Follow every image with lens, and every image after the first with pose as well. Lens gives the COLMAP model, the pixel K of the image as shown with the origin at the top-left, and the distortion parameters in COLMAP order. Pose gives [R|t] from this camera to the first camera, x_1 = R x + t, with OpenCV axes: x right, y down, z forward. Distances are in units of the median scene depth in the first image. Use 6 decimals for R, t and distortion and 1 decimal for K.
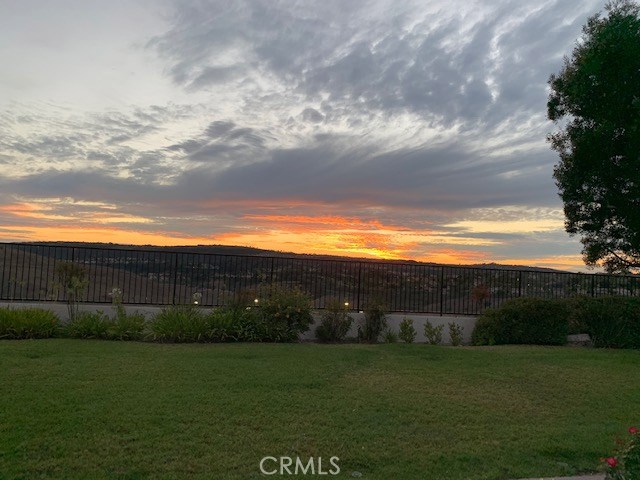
lens RADIAL K [[490.9, 0, 320.0], [0, 490.9, 240.0], [0, 0, 1]] dist [0.086856, -0.170990]
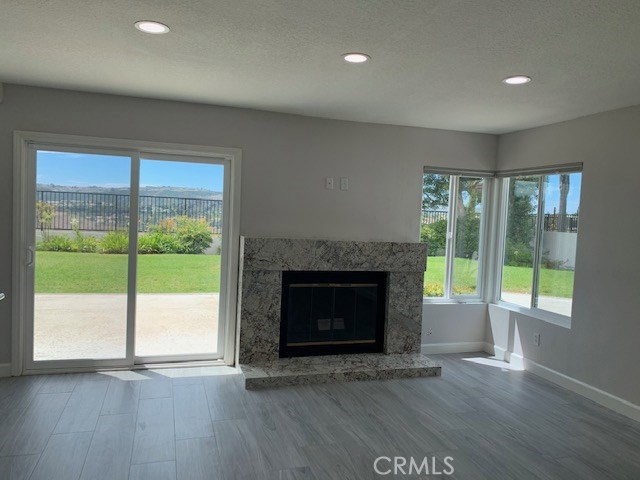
lens RADIAL K [[490.9, 0, 320.0], [0, 490.9, 240.0], [0, 0, 1]] dist [0.086856, -0.170990]
pose [[0.995830, -0.011622, 0.090484, 0.181042], [0.000969, 0.993143, 0.116905, -0.014558], [-0.091222, -0.116330, 0.989013, -0.531064]]
